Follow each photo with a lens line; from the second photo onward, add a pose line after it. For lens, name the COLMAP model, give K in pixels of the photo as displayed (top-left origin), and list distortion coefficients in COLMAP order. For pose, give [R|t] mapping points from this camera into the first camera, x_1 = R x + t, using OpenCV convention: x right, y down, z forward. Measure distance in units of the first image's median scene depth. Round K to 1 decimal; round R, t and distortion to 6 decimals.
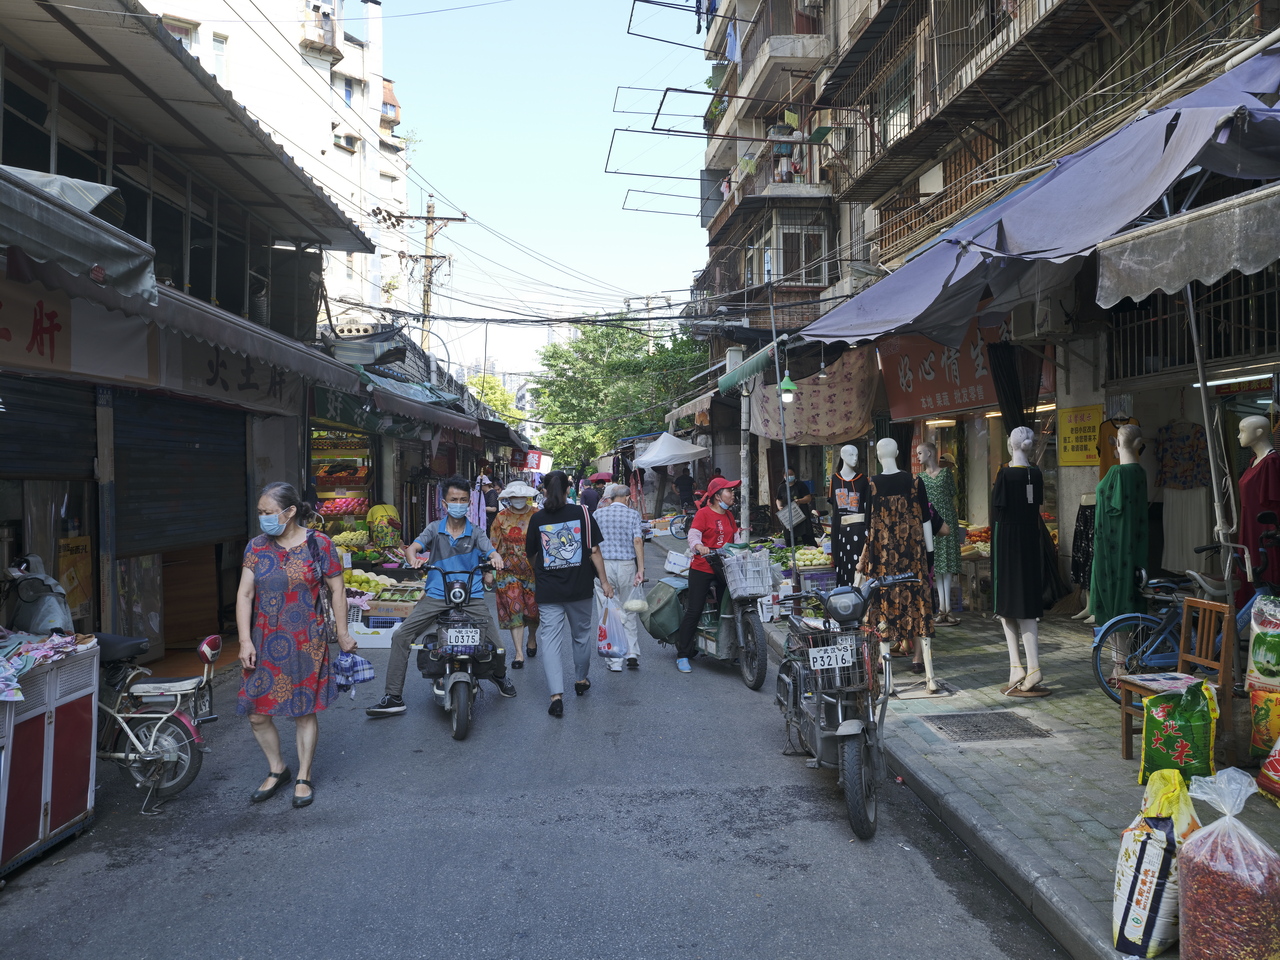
lens RADIAL K [[949.3, 0, 639.3], [0, 949.3, 473.5], [0, 0, 1]] dist [0.000080, -0.003553]
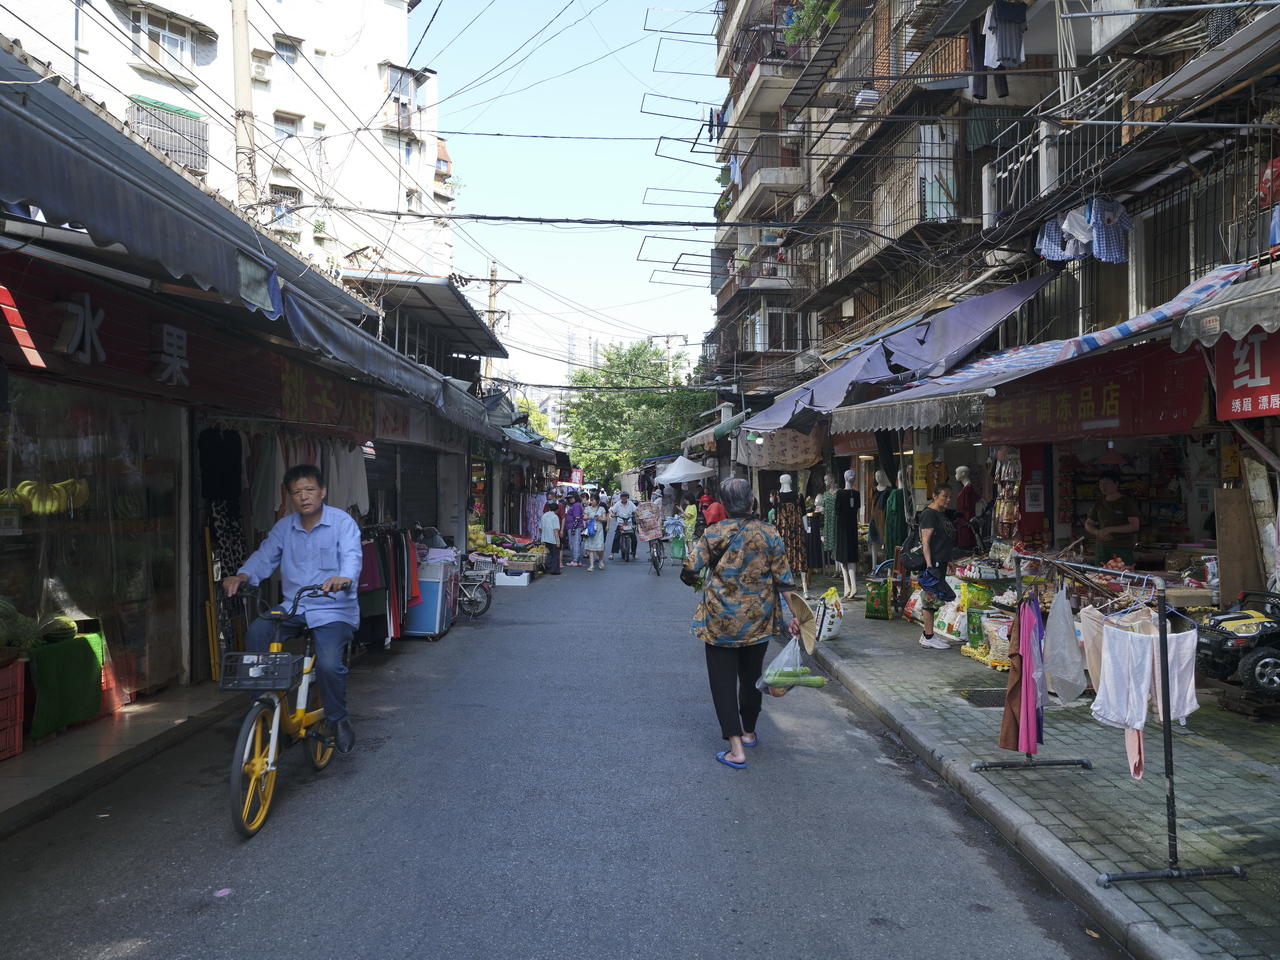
lens RADIAL K [[949.3, 0, 641.2], [0, 949.3, 485.5], [0, 0, 1]] dist [0.000080, -0.003553]
pose [[0.999783, 0.012231, -0.016888, -0.003952], [-0.012261, 0.999923, -0.001685, -0.001760], [0.016866, 0.001892, 0.999856, -0.297251]]
